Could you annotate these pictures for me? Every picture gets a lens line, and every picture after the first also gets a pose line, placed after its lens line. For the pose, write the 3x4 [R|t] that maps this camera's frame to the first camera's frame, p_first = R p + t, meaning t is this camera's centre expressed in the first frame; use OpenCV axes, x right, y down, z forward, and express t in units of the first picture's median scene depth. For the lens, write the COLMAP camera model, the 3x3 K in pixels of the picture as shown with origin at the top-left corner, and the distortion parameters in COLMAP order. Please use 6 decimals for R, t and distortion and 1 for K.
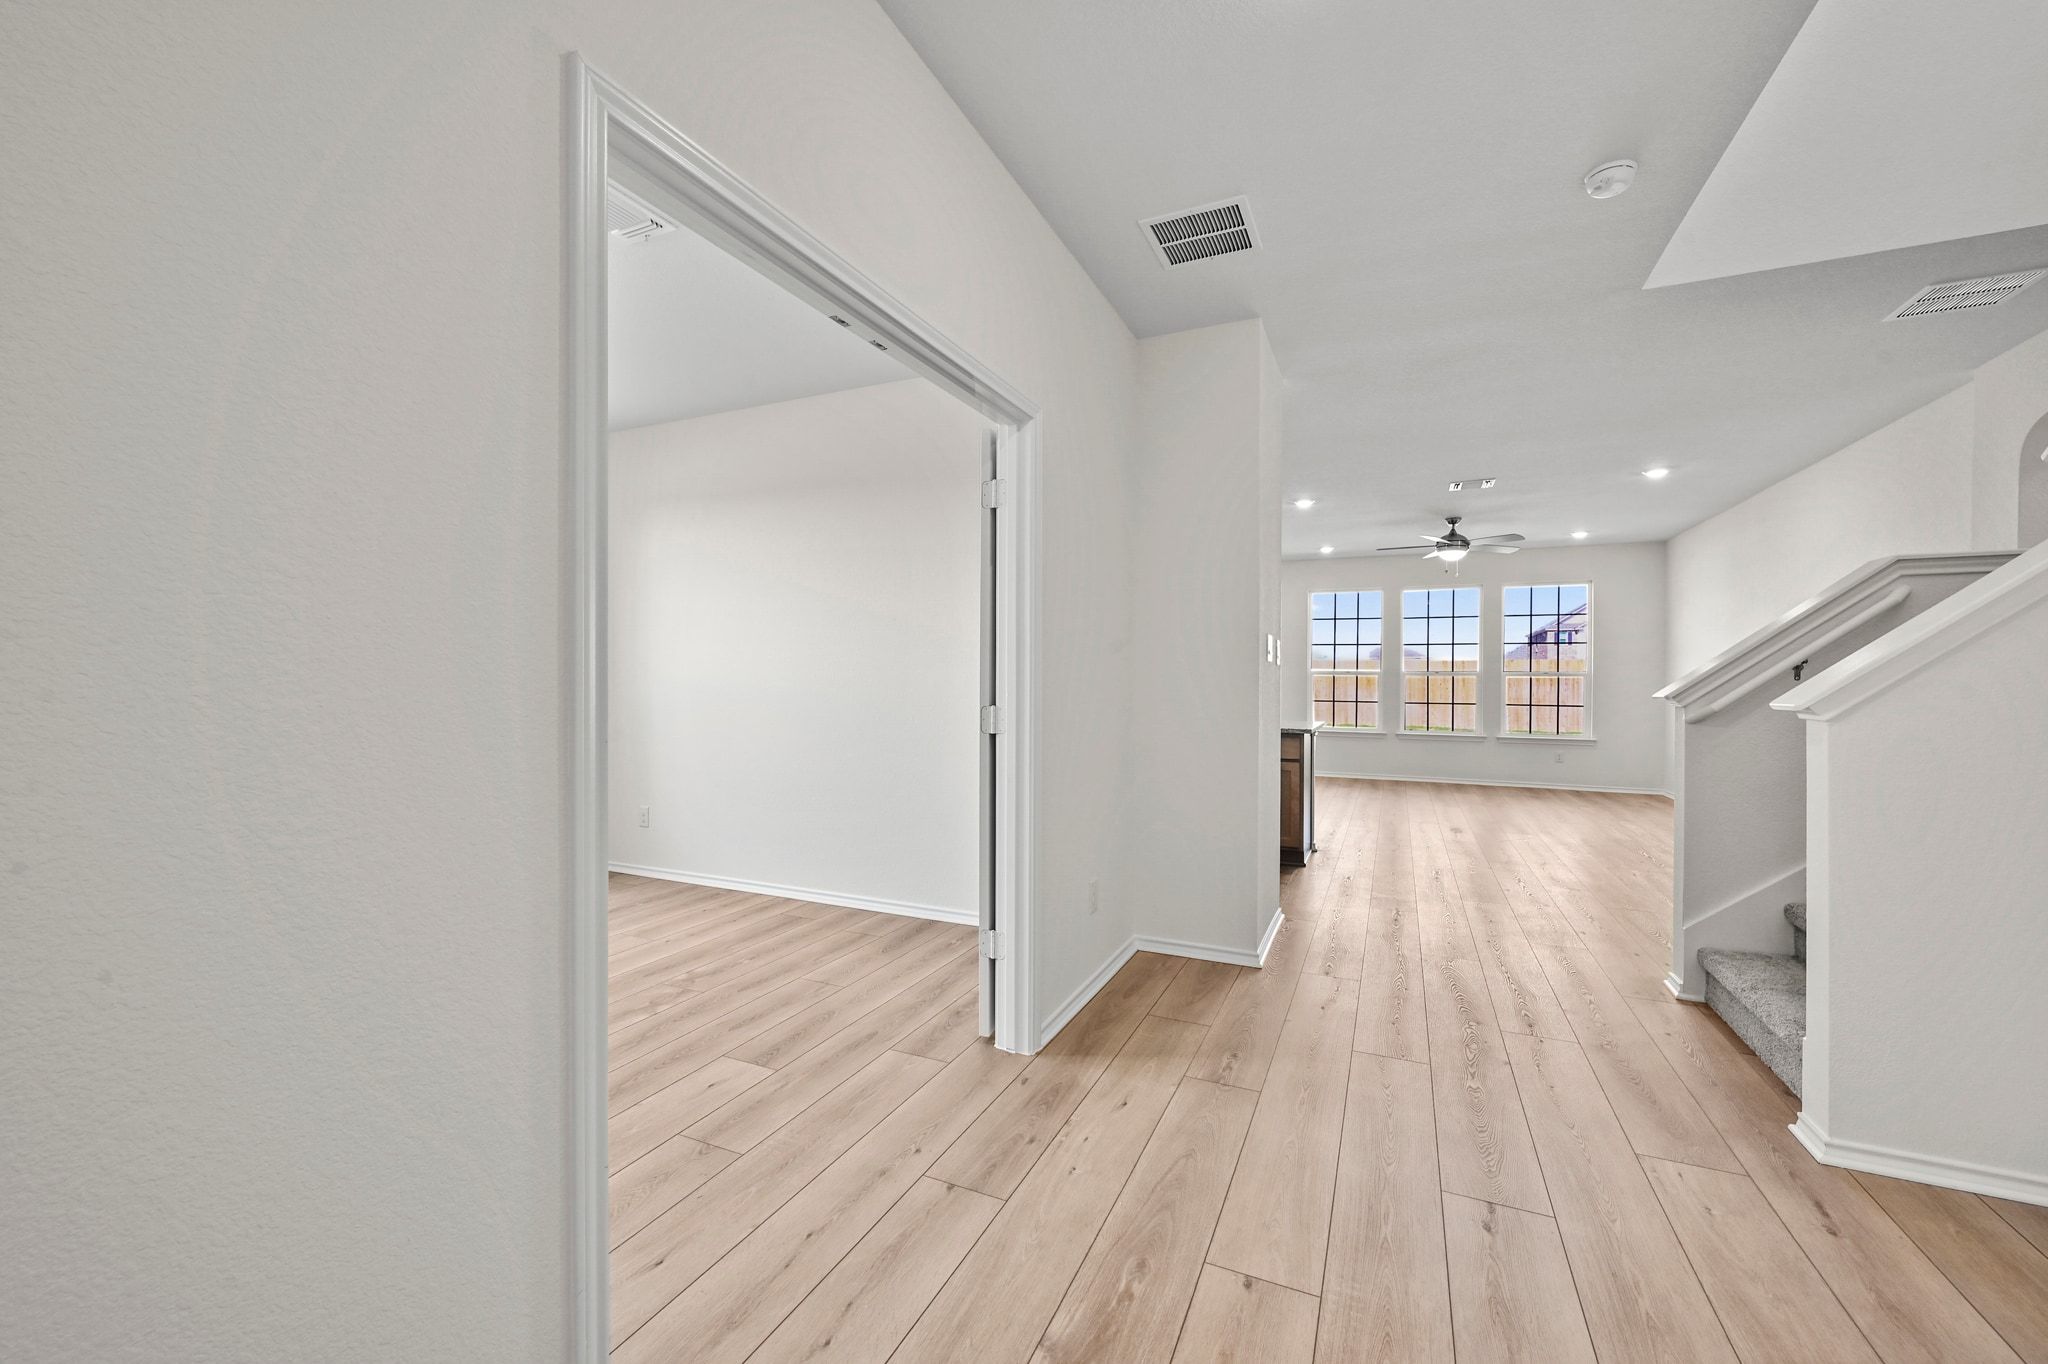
lens RADIAL K [[814.3, 0, 1034.2], [0, 814.3, 683.5], [0, 0, 1]] dist [0.002588, -0.000636]
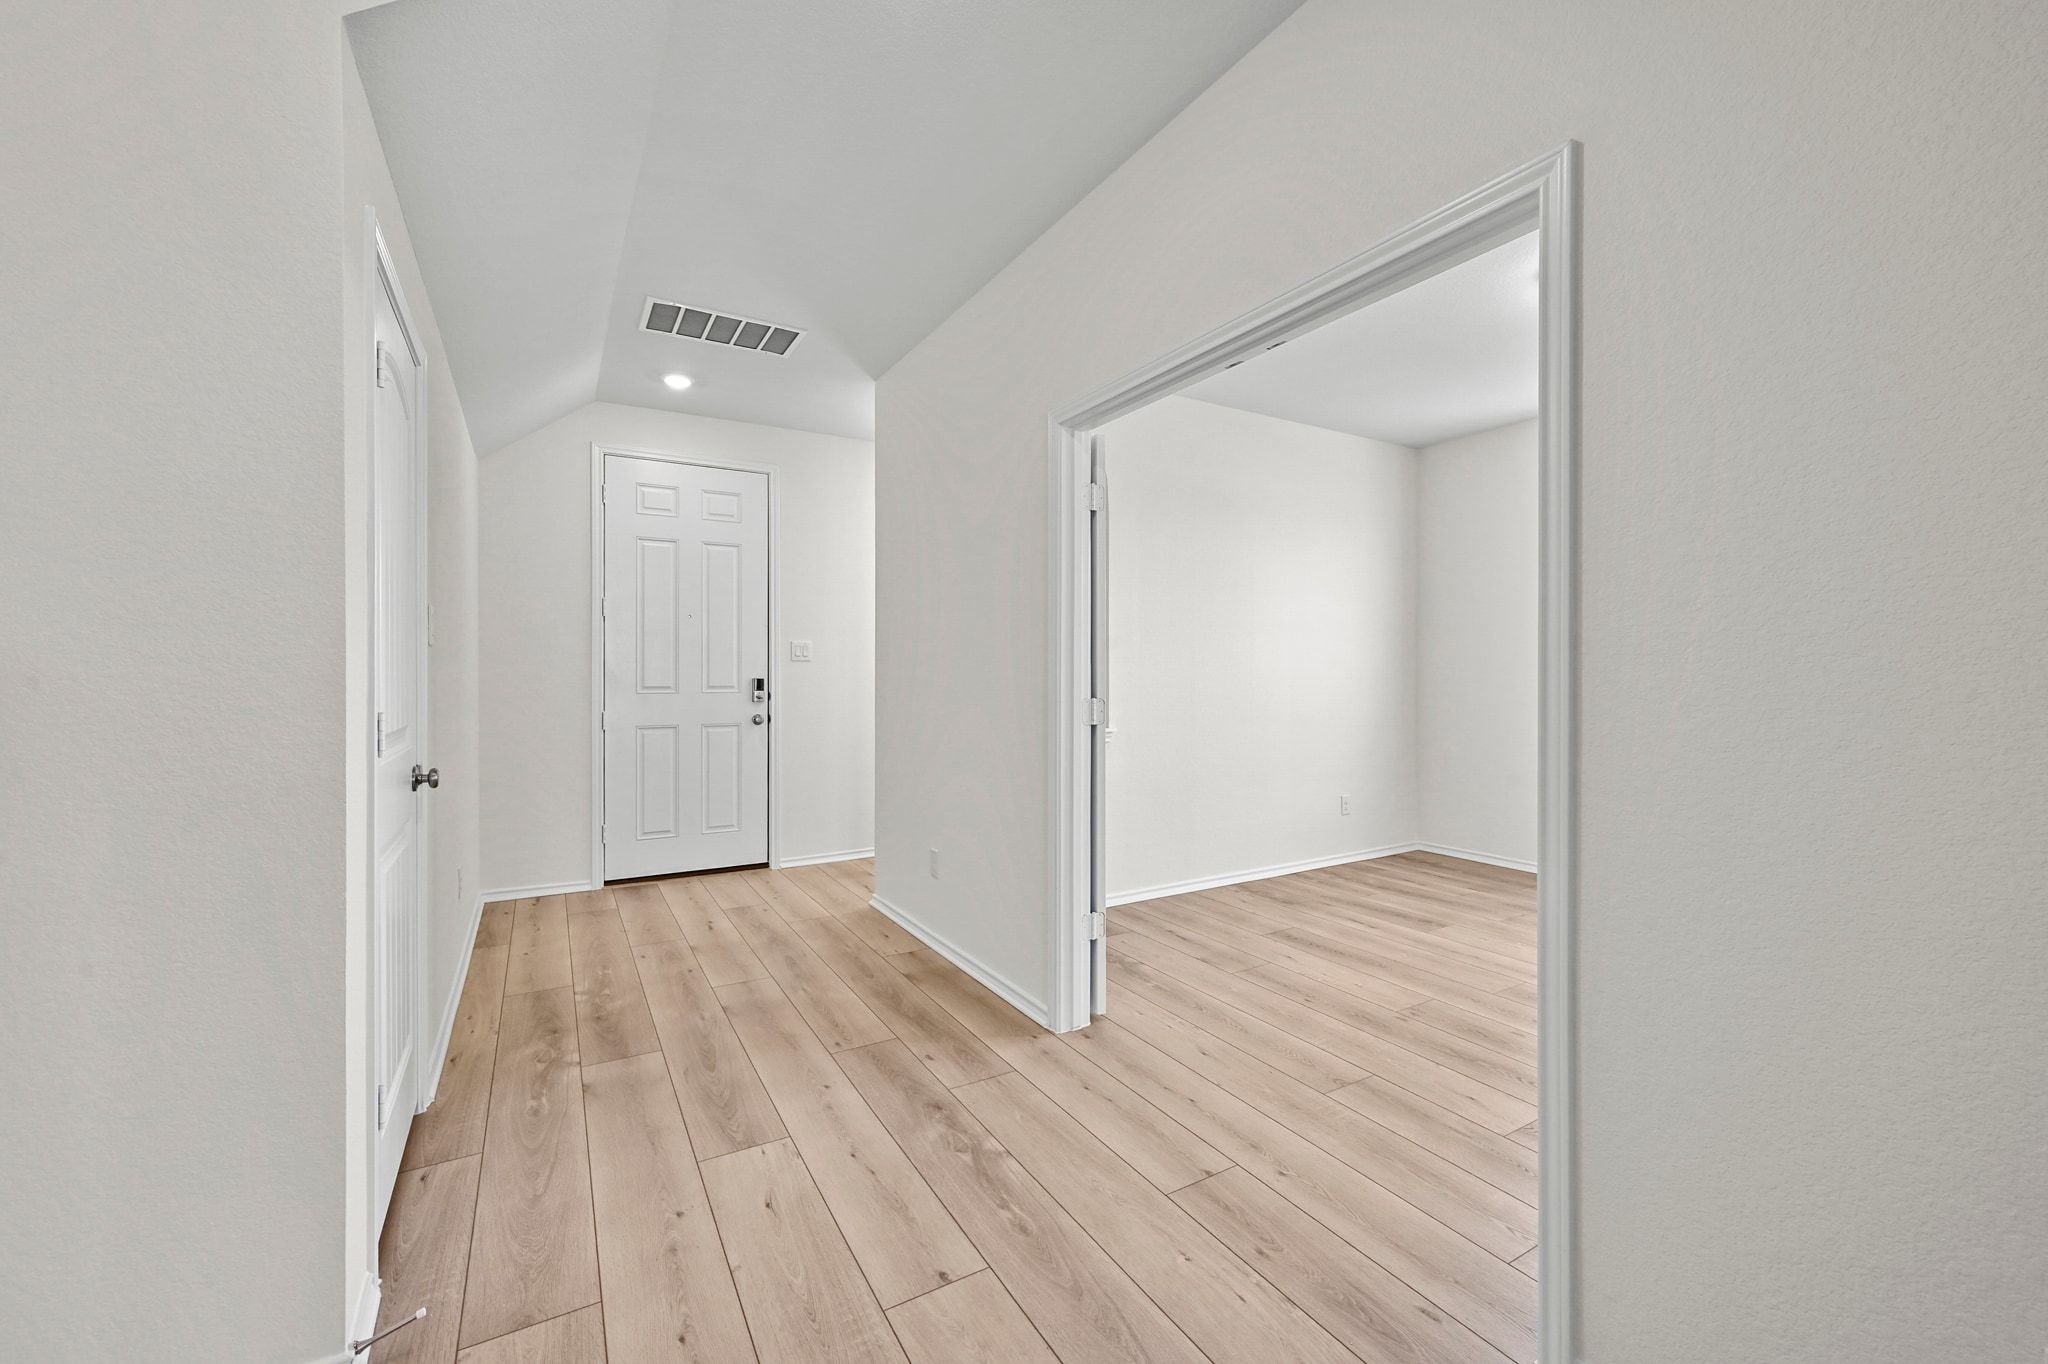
lens RADIAL K [[814.3, 0, 1027.3], [0, 814.3, 691.1], [0, 0, 1]] dist [0.002588, -0.000636]
pose [[-0.578729, 0.015594, -0.815371, 0.567512], [-0.006054, 0.999707, 0.023416, -0.006317], [0.815497, 0.018487, -0.578466, 0.927000]]
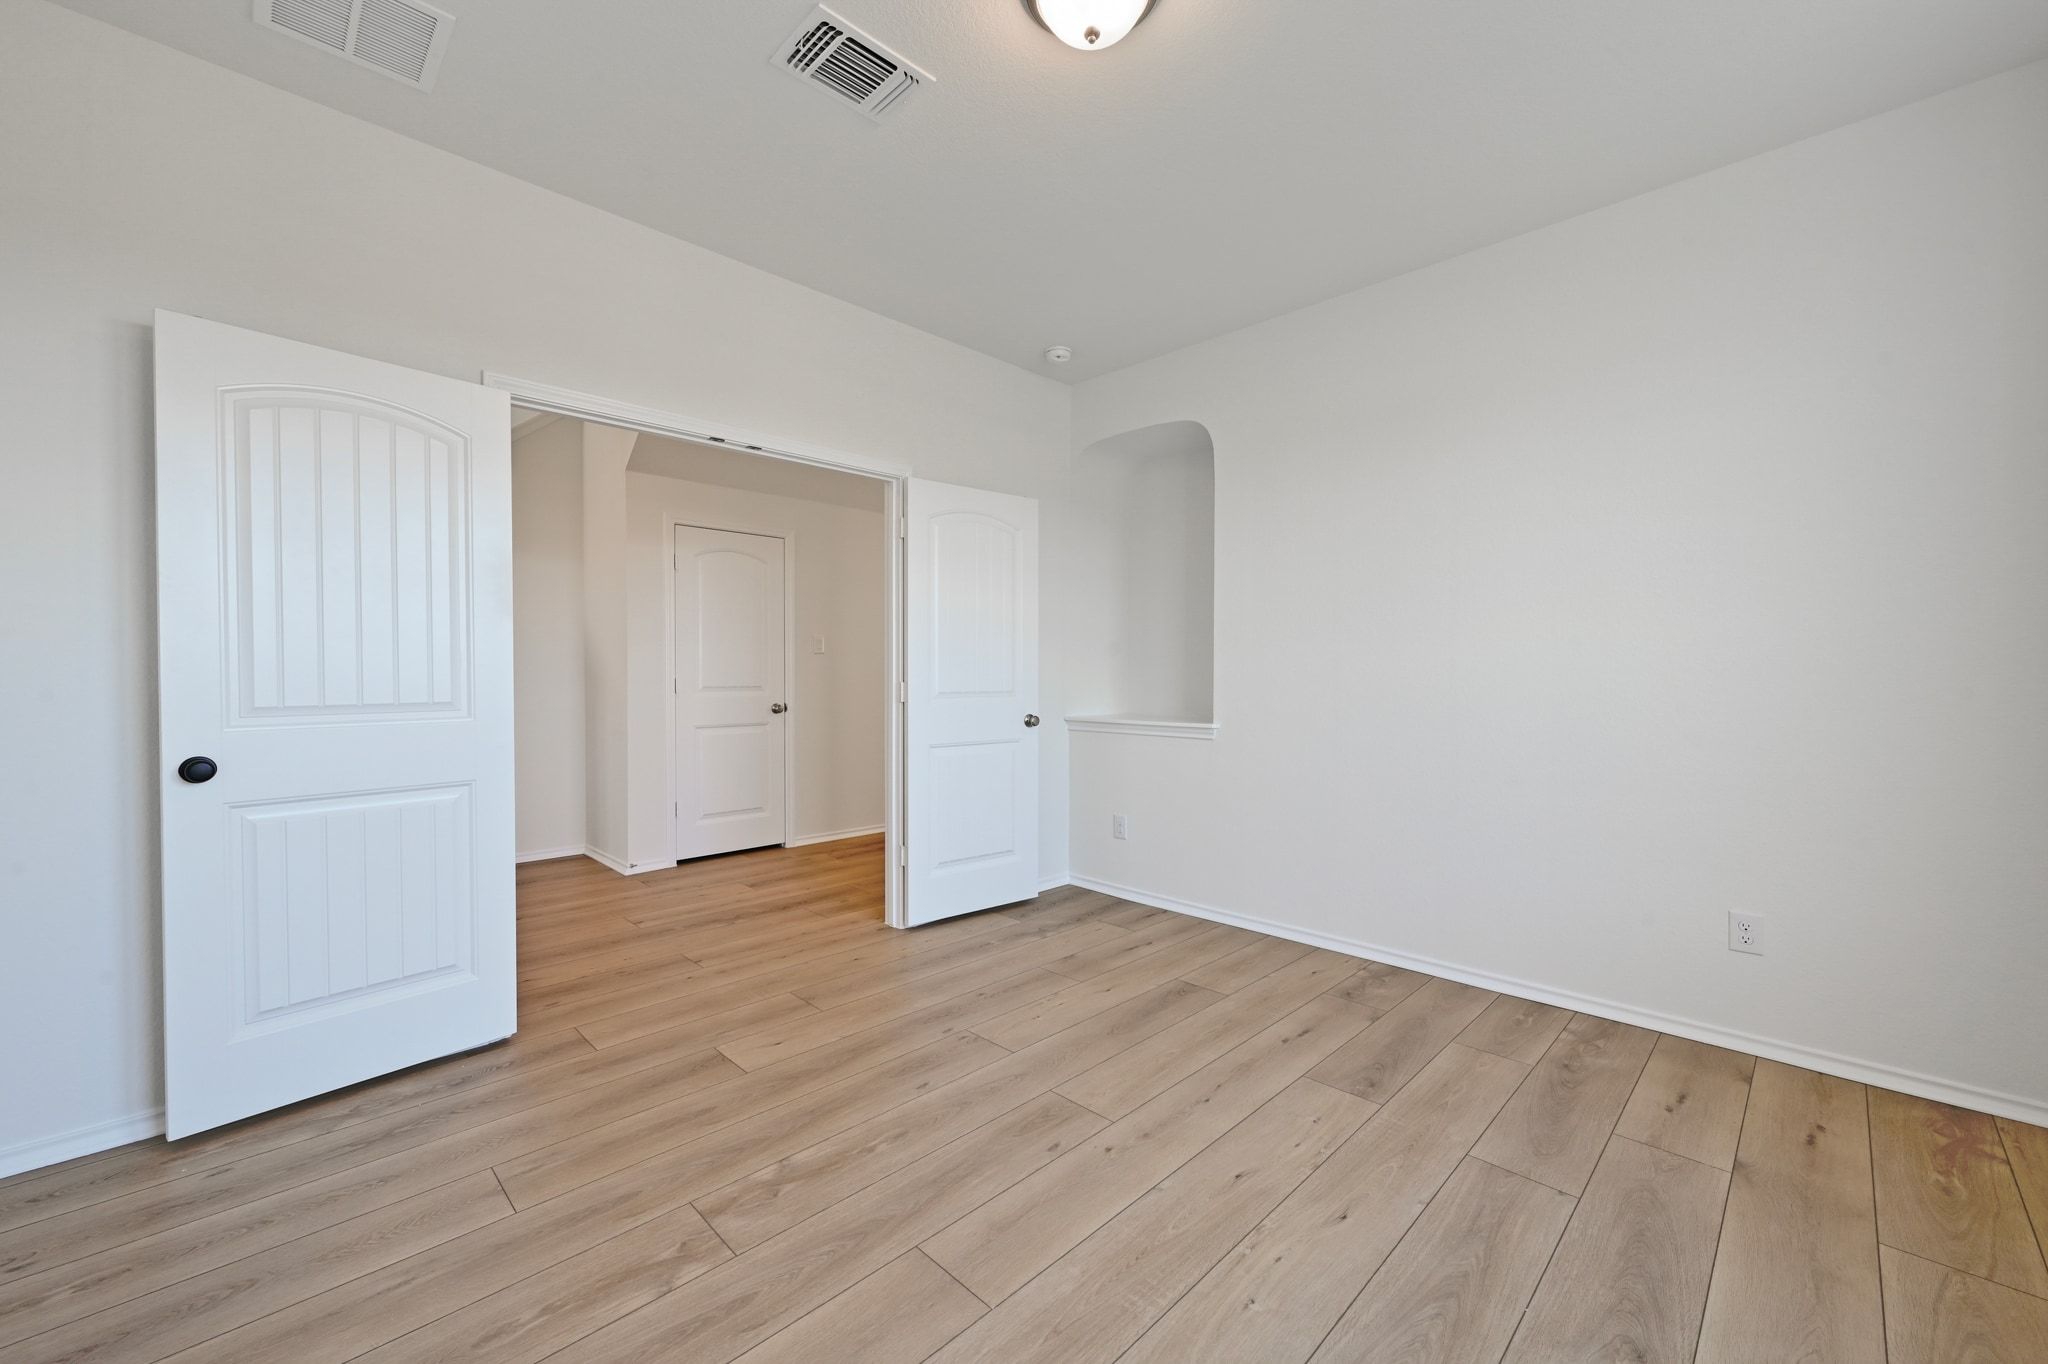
lens RADIAL K [[814.3, 0, 1008.6], [0, 814.3, 670.9], [0, 0, 1]] dist [0.002588, -0.000636]
pose [[-0.928601, -0.003322, 0.371065, -0.879004], [-0.001581, 0.999986, 0.004995, 0.005494], [-0.371076, 0.004052, -0.928593, 1.543747]]
